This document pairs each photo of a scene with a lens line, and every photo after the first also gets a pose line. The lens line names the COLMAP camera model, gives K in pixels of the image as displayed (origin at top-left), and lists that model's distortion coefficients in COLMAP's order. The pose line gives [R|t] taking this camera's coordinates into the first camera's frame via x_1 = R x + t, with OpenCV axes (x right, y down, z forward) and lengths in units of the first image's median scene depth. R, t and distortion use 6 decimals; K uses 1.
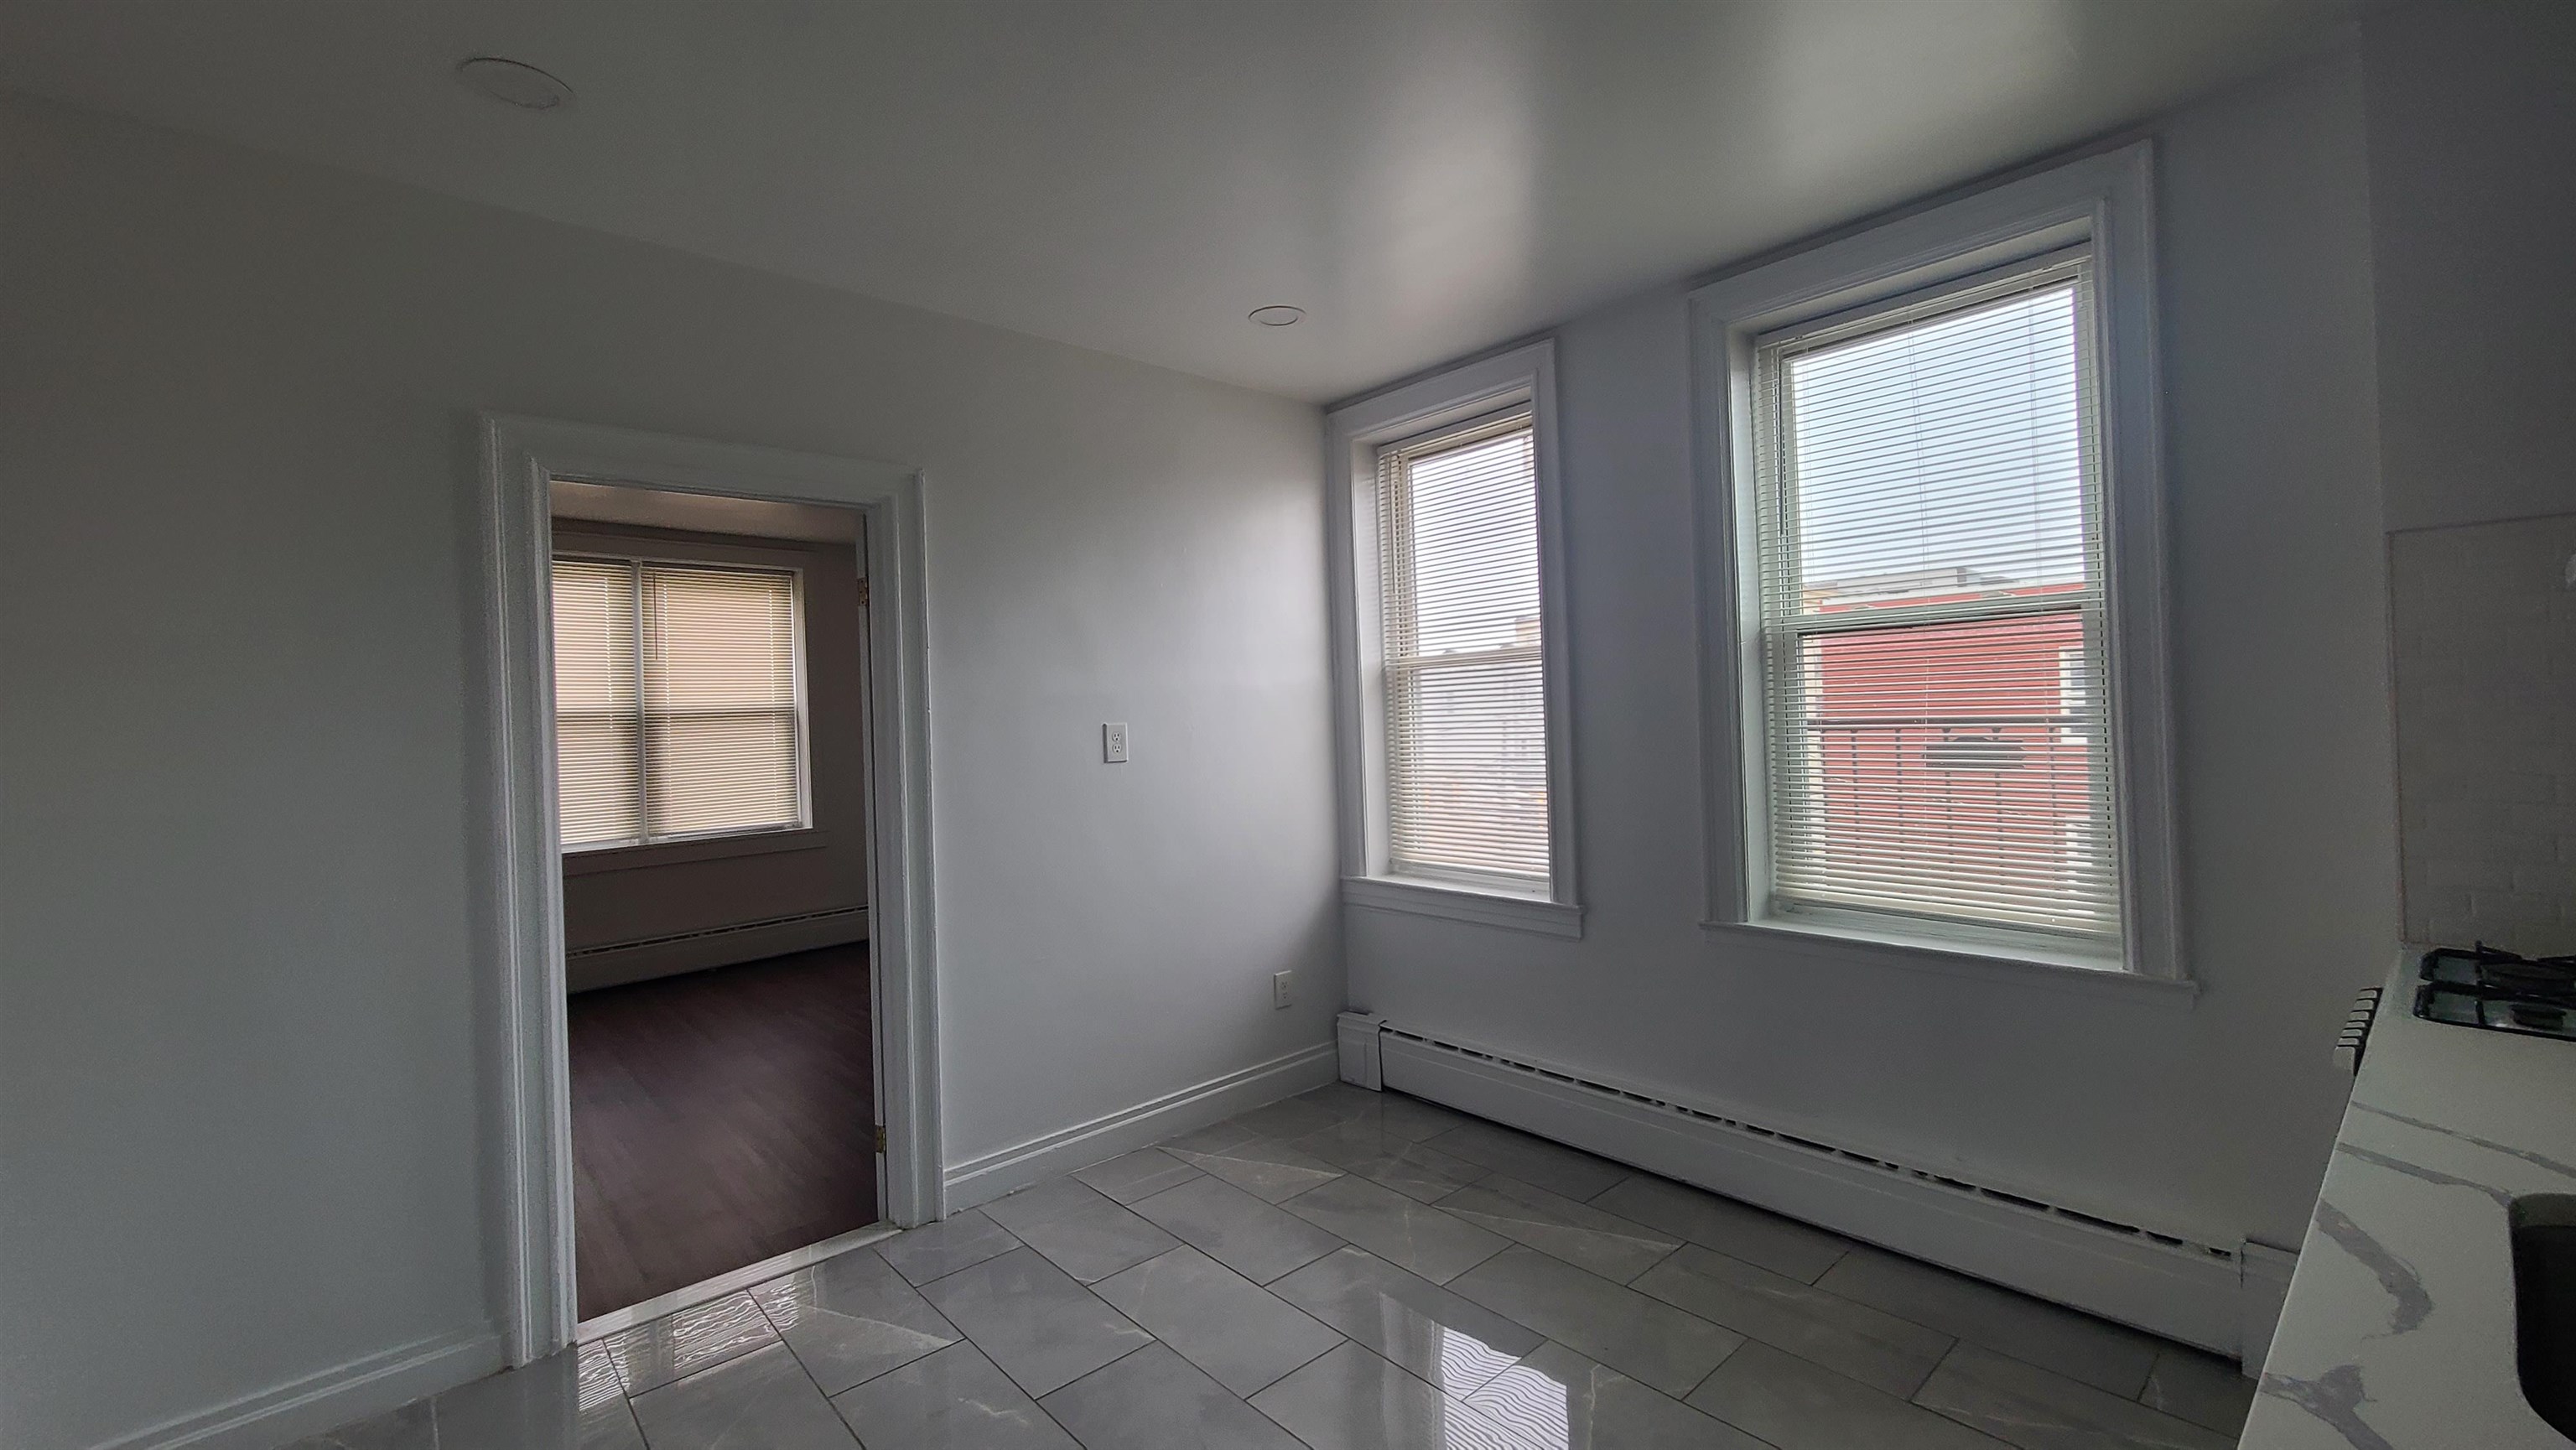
lens RADIAL K [[1061.2, 0, 1274.7], [0, 1061.2, 712.6], [0, 0, 1]] dist [0.002205, -0.001301]
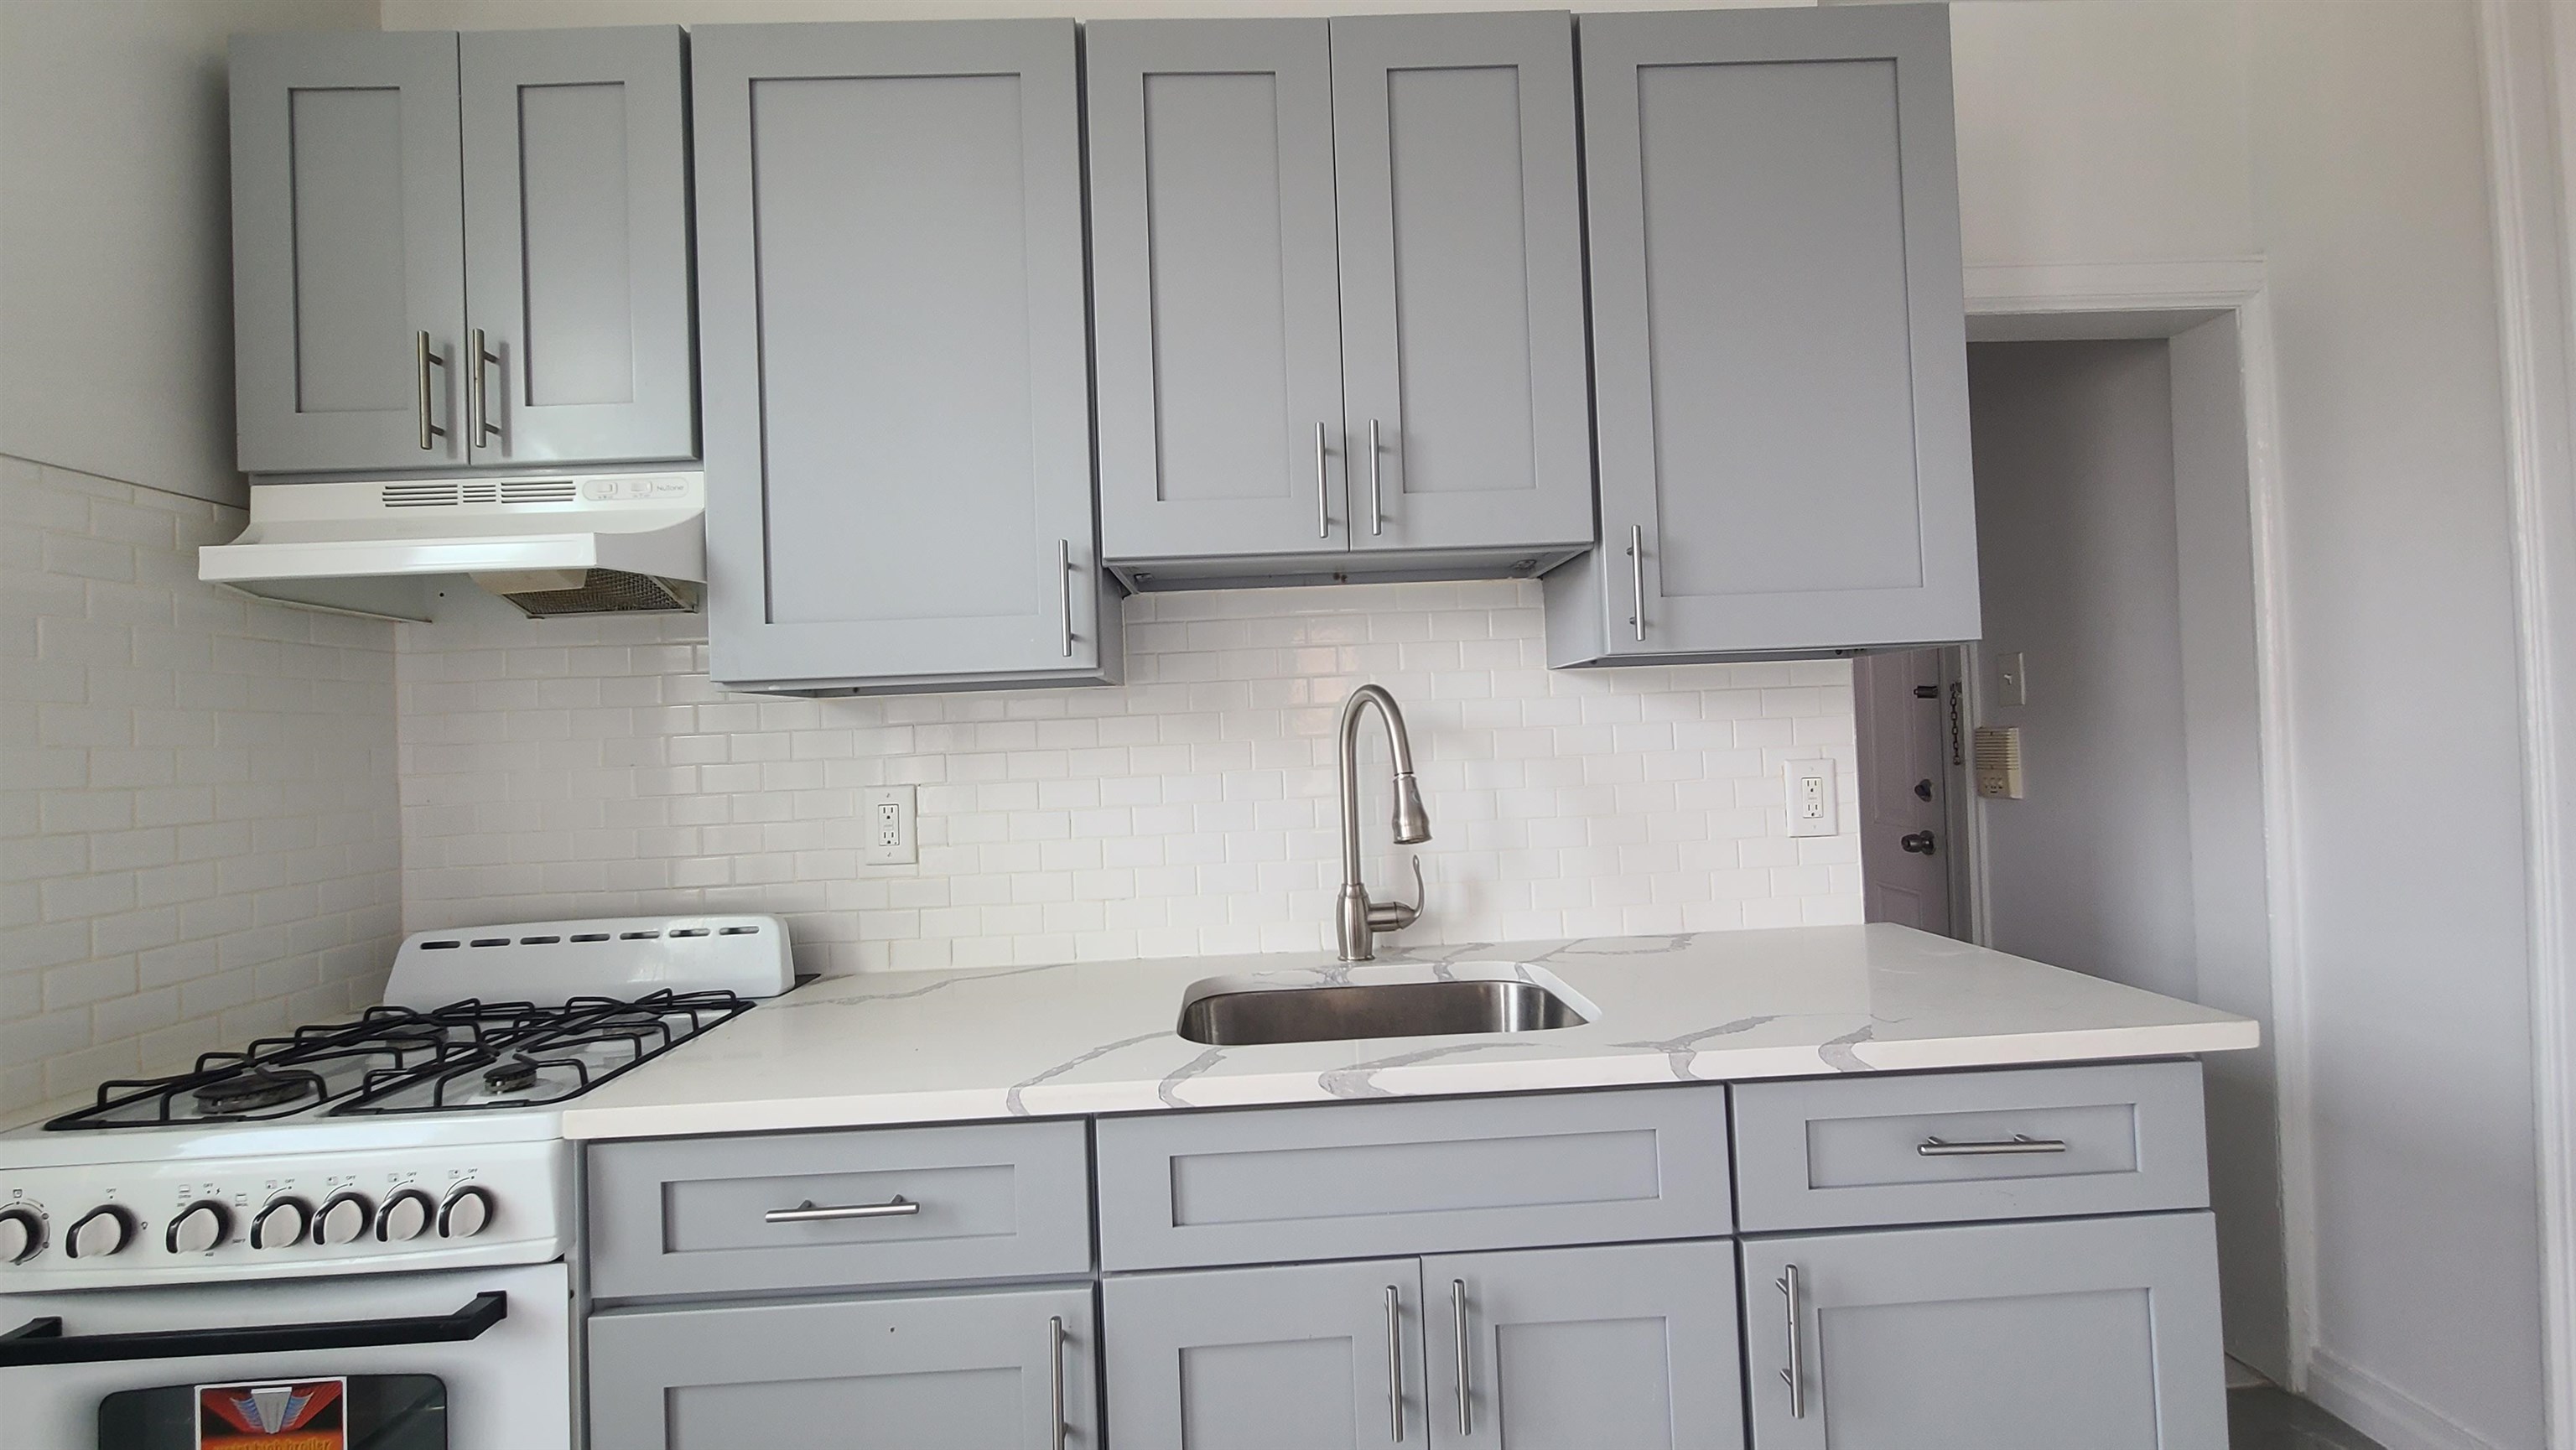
lens RADIAL K [[1061.2, 0, 1277.9], [0, 1061.2, 709.2], [0, 0, 1]] dist [0.002205, -0.001301]
pose [[-0.771295, 0.072487, 0.632336, 0.076183], [0.057898, 0.997365, -0.043710, 0.031586], [-0.633838, 0.002898, -0.773460, 0.607783]]
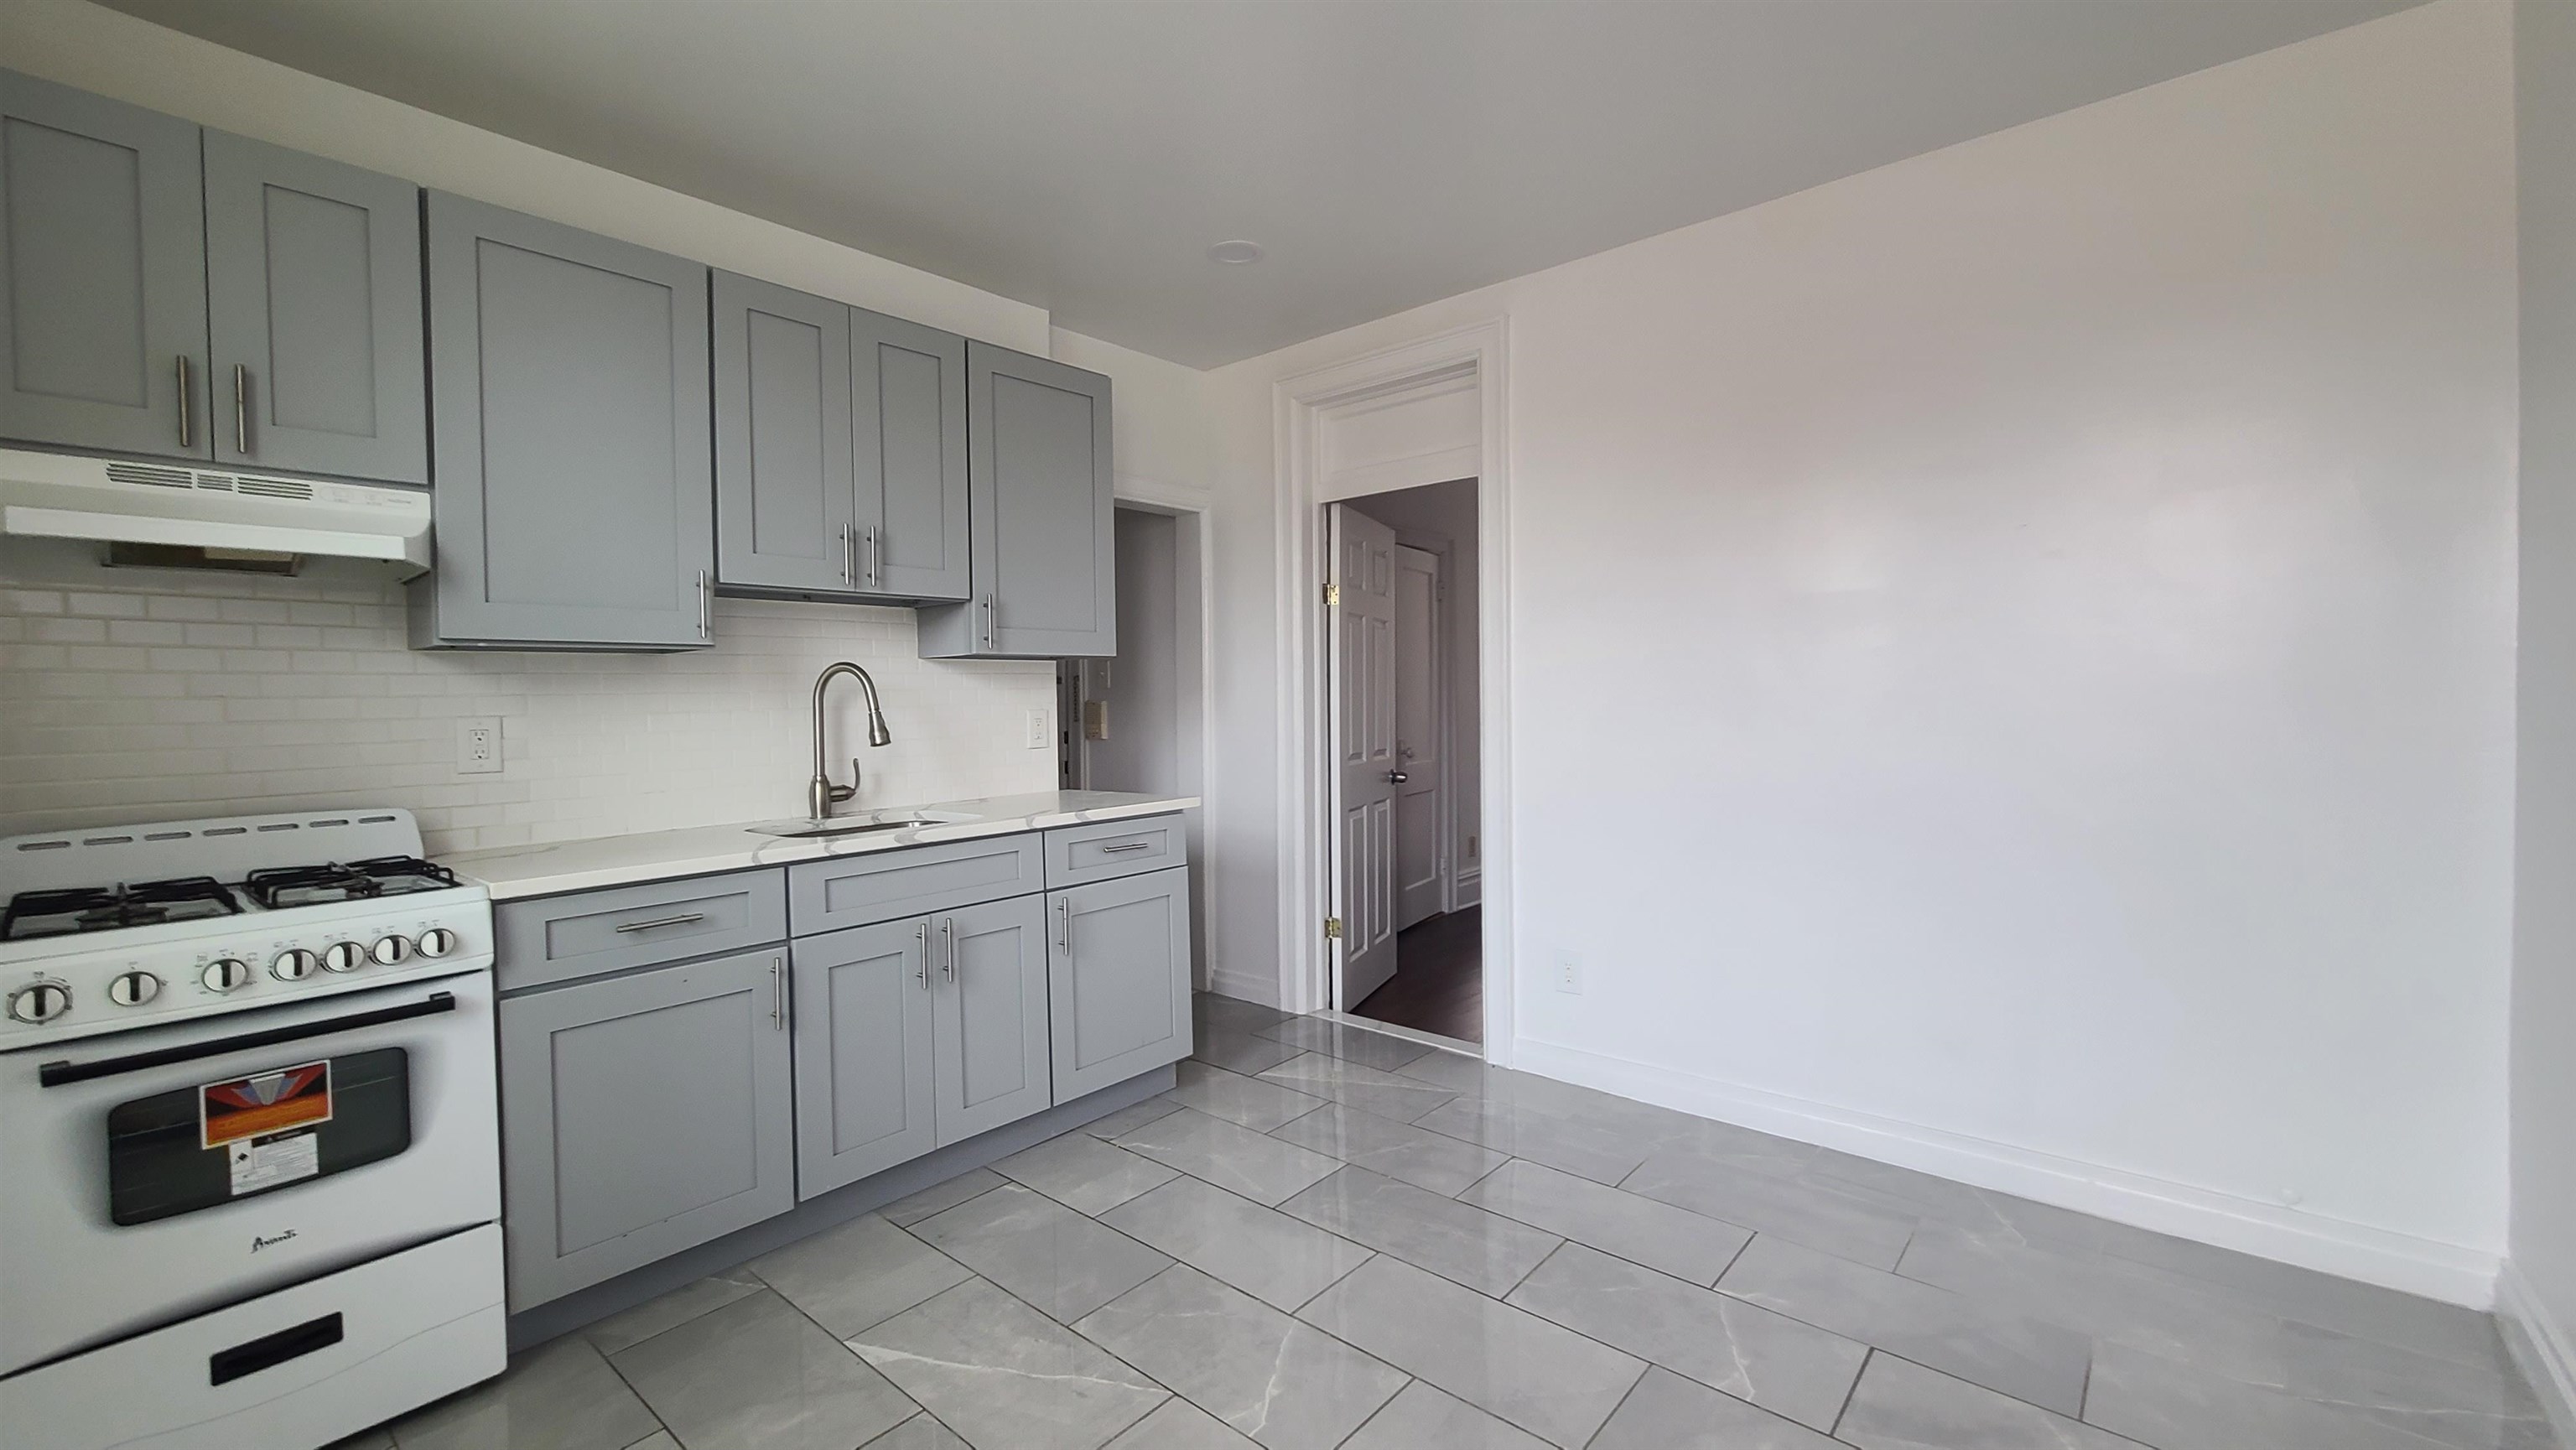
lens RADIAL K [[1061.2, 0, 1286.7], [0, 1061.2, 707.8], [0, 0, 1]] dist [0.002205, -0.001301]
pose [[-0.988681, 0.046352, -0.142692, 0.118076], [0.045107, 0.998911, 0.011952, 0.047000], [0.143091, 0.005381, -0.989695, 1.177253]]
